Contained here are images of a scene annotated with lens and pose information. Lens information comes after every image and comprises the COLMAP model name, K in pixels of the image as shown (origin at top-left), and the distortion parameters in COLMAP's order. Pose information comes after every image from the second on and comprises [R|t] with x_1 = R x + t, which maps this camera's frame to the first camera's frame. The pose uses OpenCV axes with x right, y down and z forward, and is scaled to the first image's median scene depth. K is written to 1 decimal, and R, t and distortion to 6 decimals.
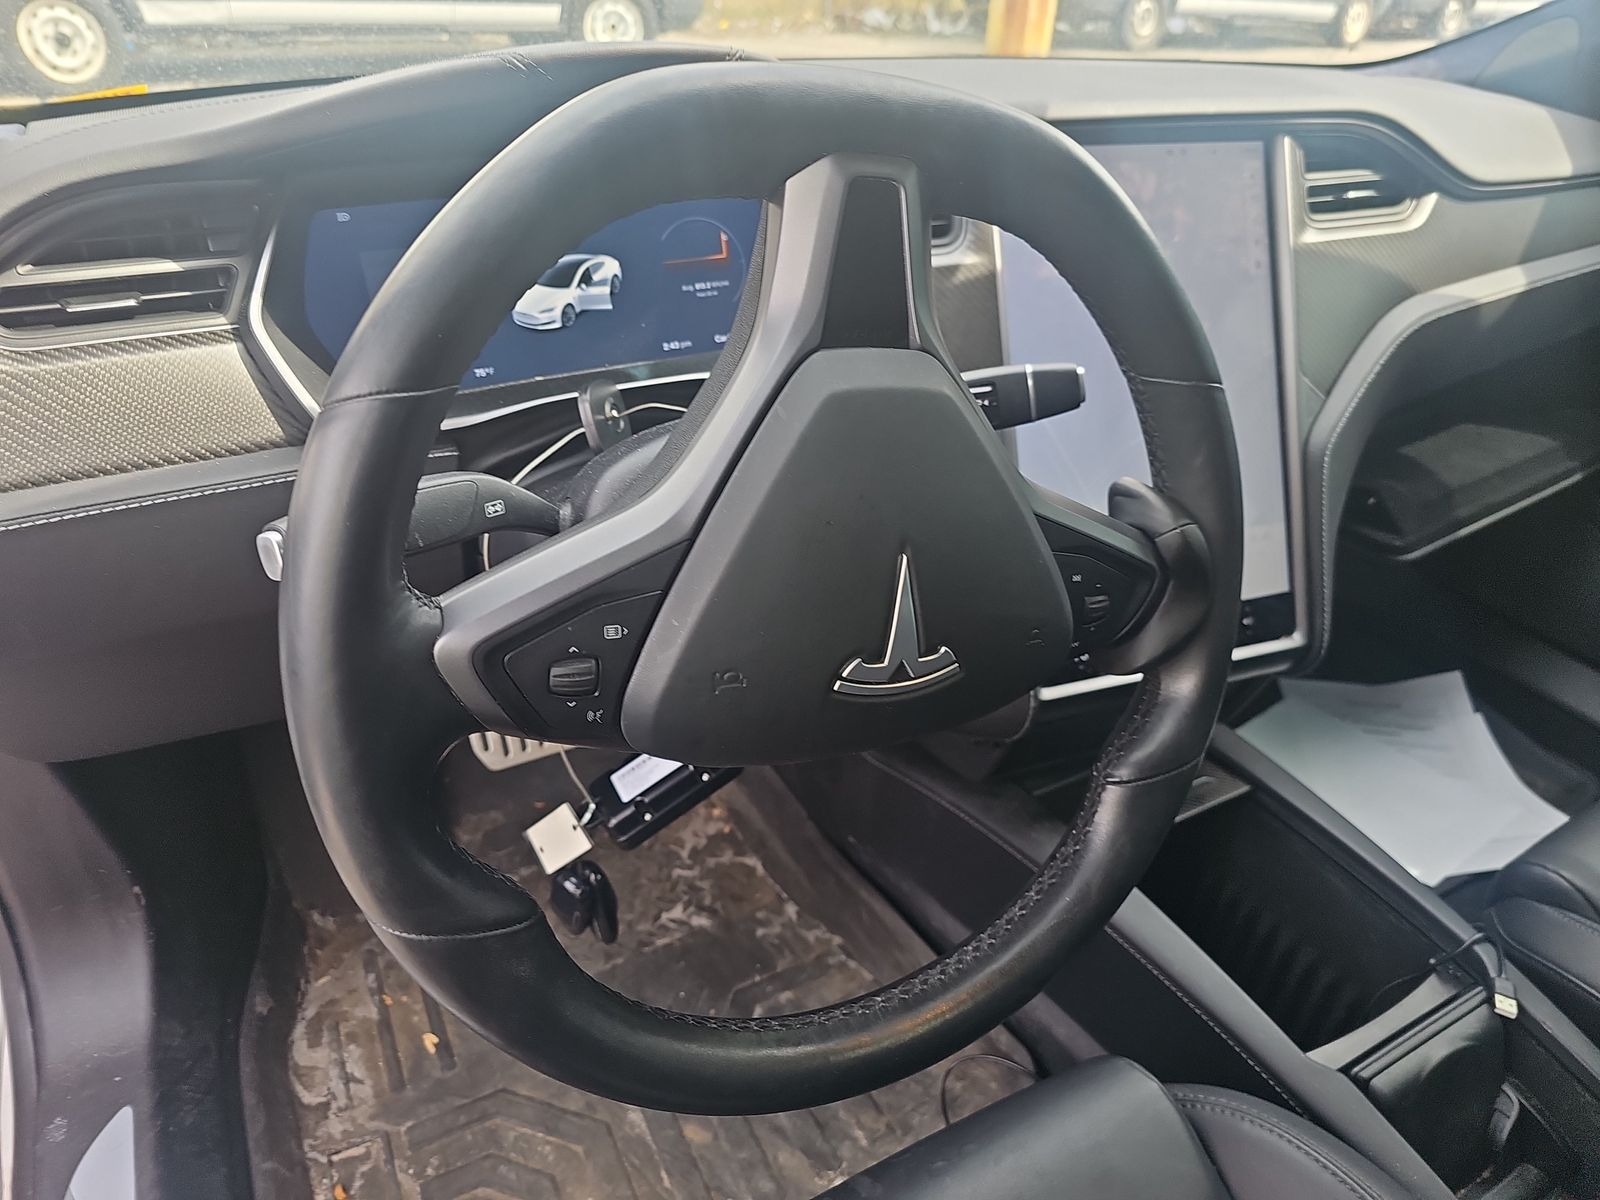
lens RADIAL K [[1066.3, 0, 801.4], [0, 1066.3, 520.5], [0, 0, 1]] dist [0.041180, -0.050641]
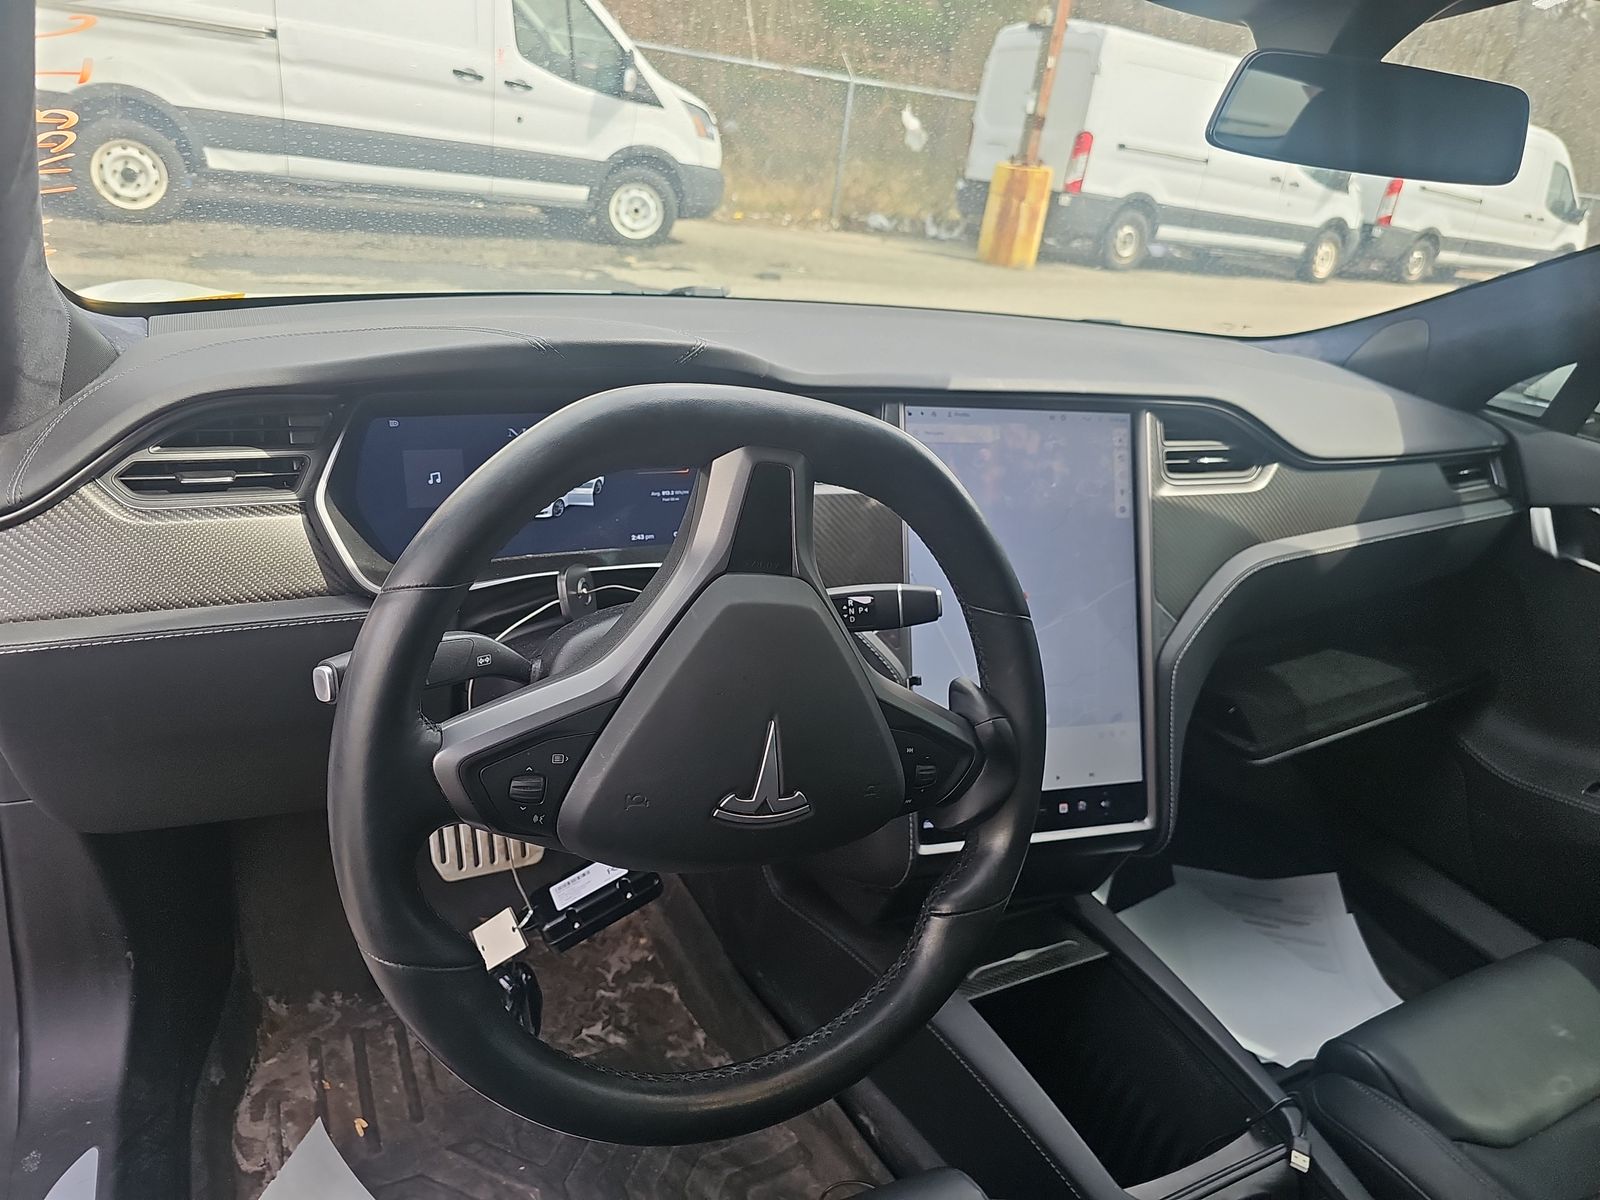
lens RADIAL K [[1063.0, 0, 800.0], [0, 1063.0, 553.1], [0, 0, 1]] dist [0.053319, -0.076045]
pose [[0.995794, 0.090911, 0.011413, 0.045935], [-0.088999, 0.989334, -0.115315, -0.014286], [-0.021774, 0.113814, 0.993263, -0.202736]]
